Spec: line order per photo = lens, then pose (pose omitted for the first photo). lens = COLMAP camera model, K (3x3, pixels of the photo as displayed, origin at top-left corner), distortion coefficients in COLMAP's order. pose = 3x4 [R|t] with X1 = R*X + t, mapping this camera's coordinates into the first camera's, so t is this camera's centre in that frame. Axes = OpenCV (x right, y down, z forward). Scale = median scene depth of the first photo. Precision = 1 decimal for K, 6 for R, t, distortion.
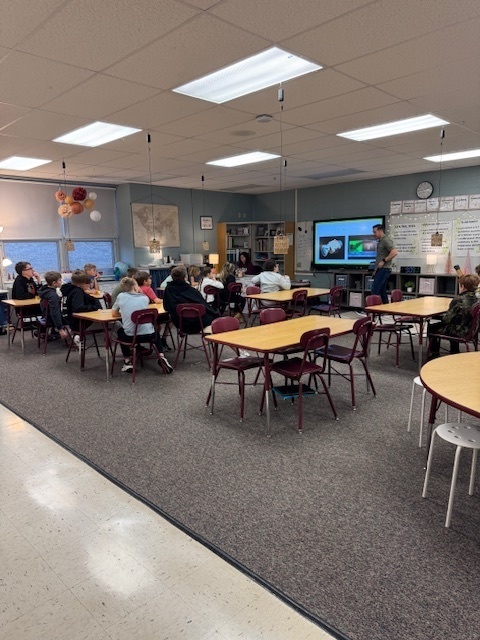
lens RADIAL K [[461.6, 0, 240.0], [0, 461.6, 320.0], [0, 0, 1]] dist [0.007611, -0.004991]
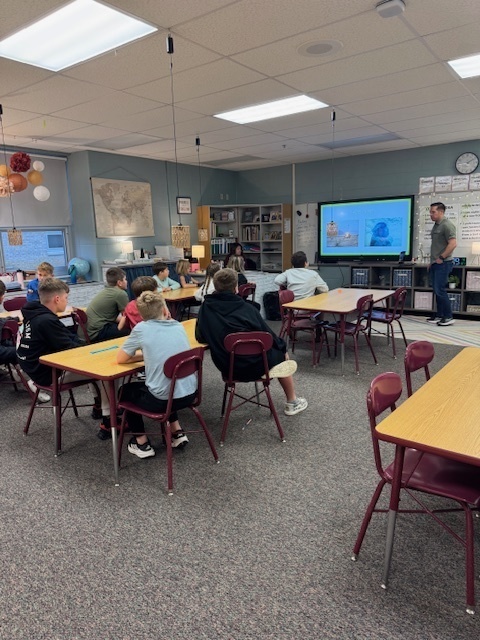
lens RADIAL K [[469.4, 0, 239.6], [0, 469.4, 309.1], [0, 0, 1]] dist [0.001988, -0.003837]
pose [[0.989710, -0.033238, 0.139177, -0.109904], [0.033663, 0.999433, -0.000703, -0.034630], [-0.139074, 0.005381, 0.990267, 0.222742]]
